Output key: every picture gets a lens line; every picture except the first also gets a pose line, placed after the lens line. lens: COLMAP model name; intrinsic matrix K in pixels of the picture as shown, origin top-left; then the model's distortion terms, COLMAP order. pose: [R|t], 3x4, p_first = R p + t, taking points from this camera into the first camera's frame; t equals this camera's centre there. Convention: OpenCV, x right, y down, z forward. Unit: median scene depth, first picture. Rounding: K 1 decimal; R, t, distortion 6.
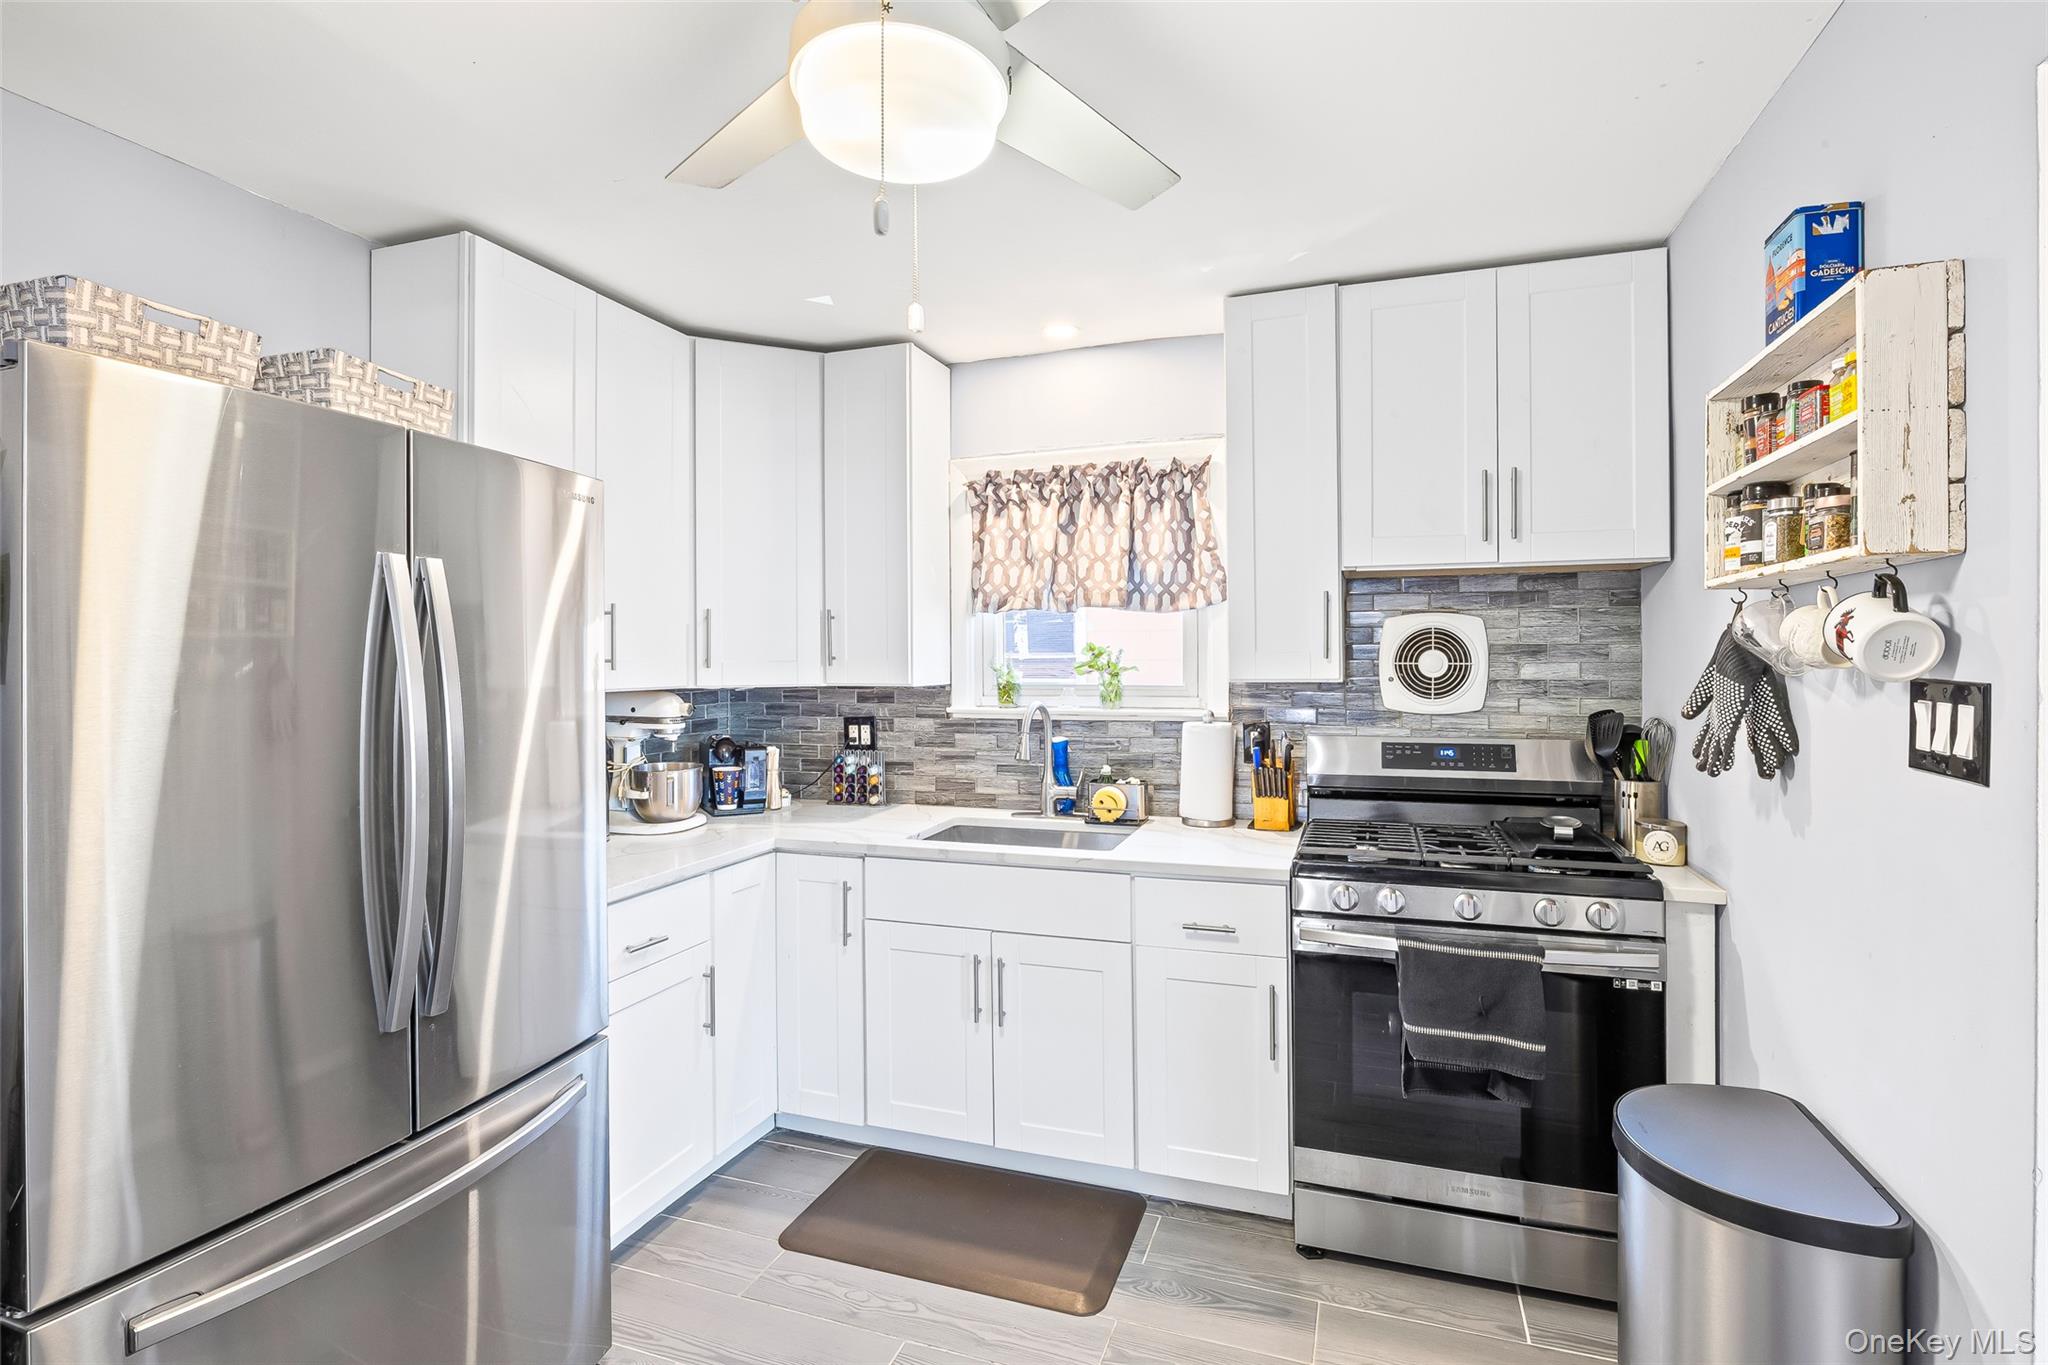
lens RADIAL K [[1011.3, 0, 1019.3], [0, 1011.3, 676.0], [0, 0, 1]] dist [-0.002677, -0.000623]
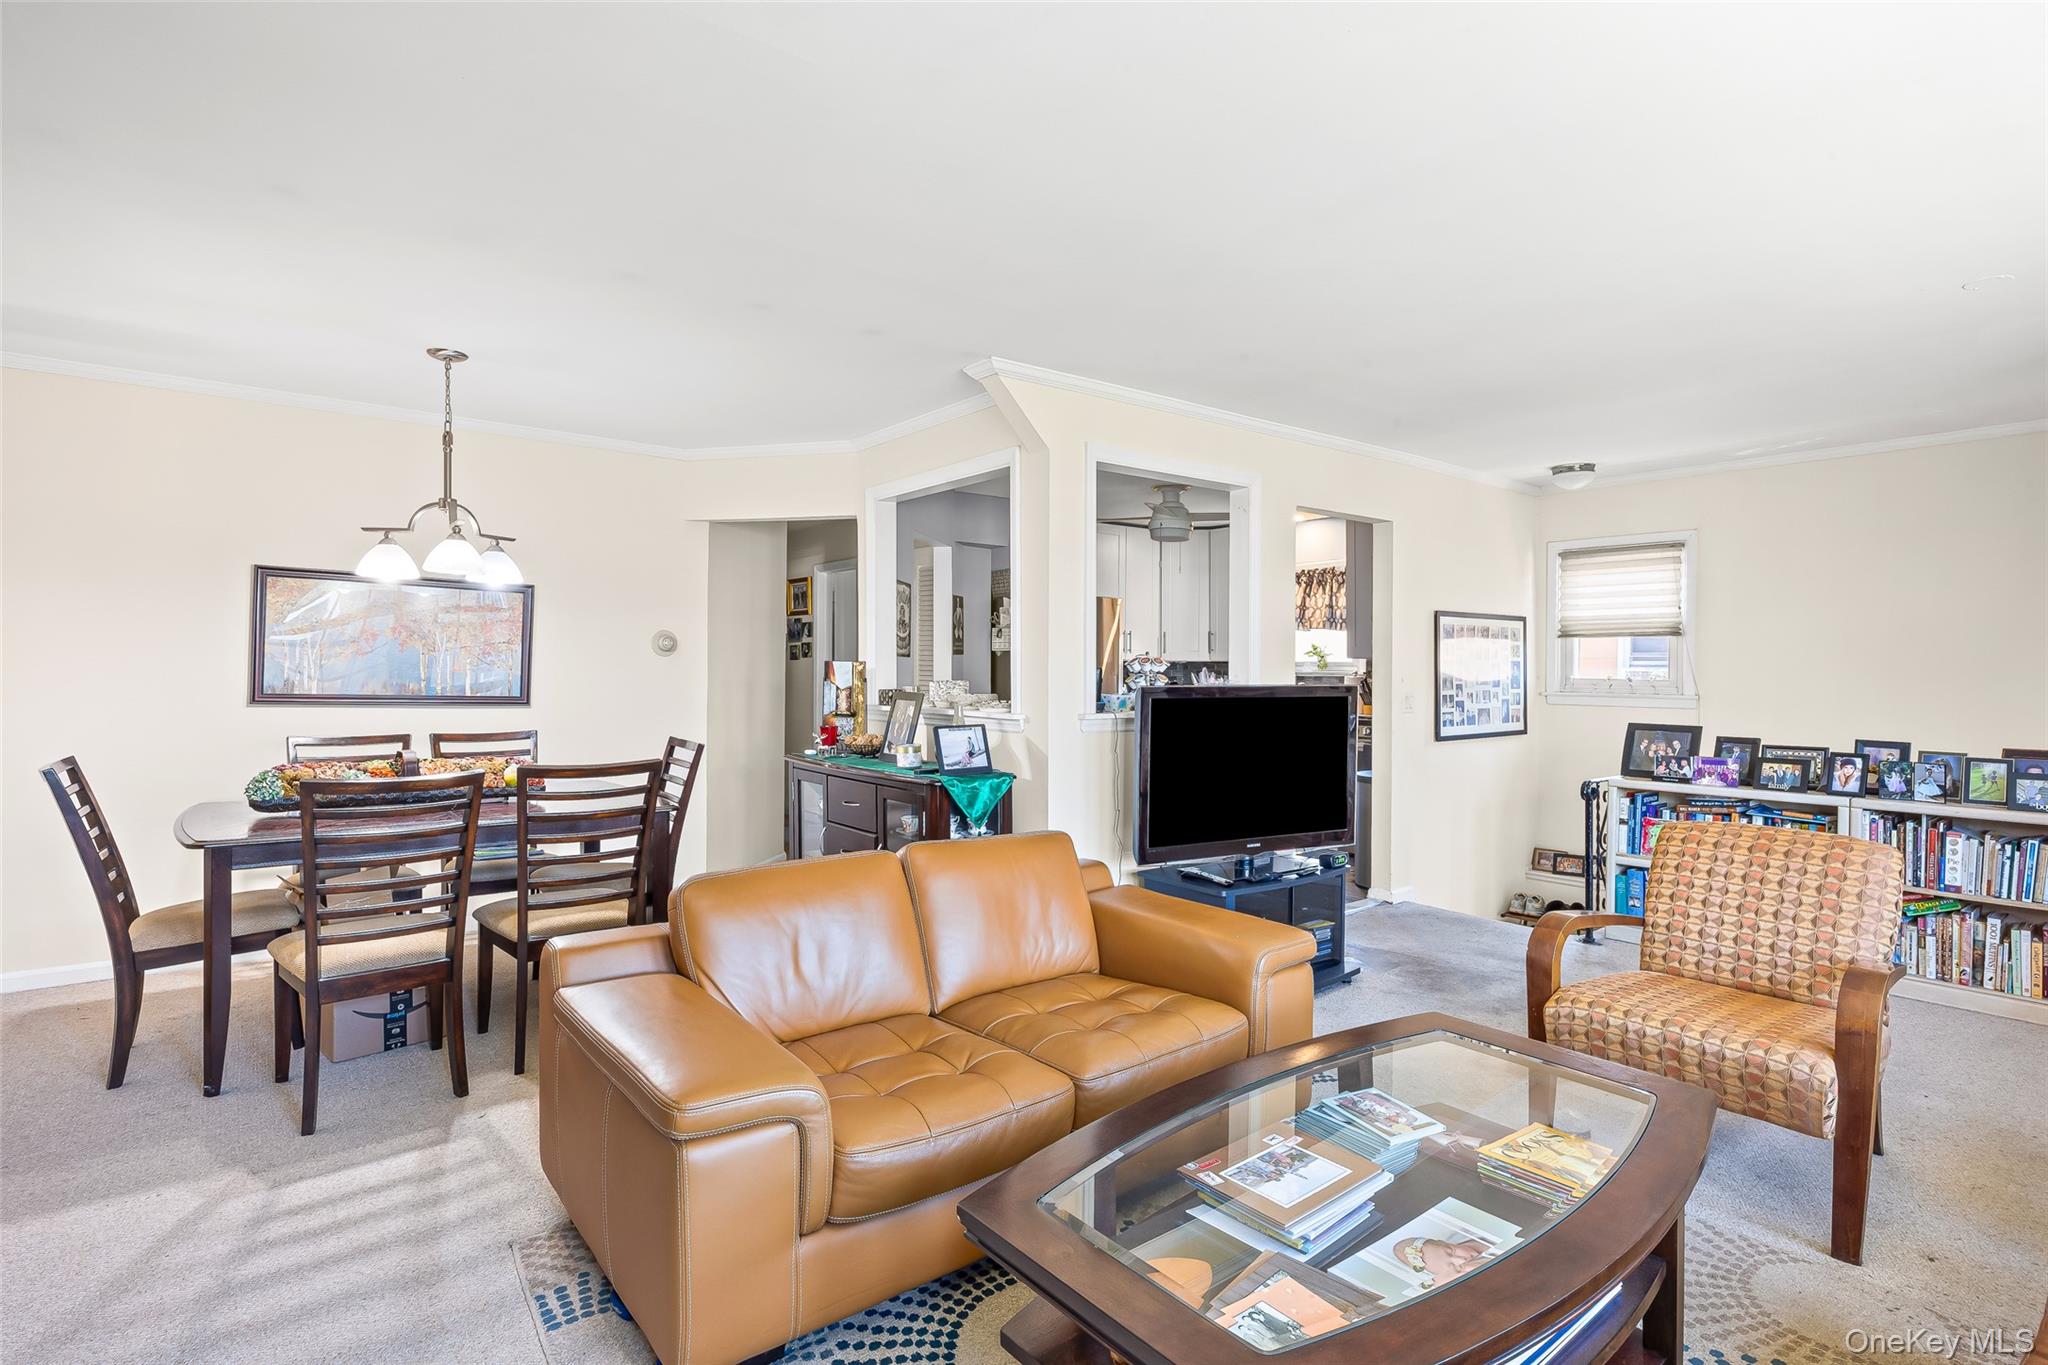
lens RADIAL K [[1017.6, 0, 1020.2], [0, 1017.6, 671.6], [0, 0, 1]] dist [0.001686, 0.000040]
pose [[0.849010, 0.010926, -0.528263, 0.757933], [-0.012894, 0.999917, -0.000042, 0.043165], [0.528219, 0.006847, 0.849081, -1.427244]]
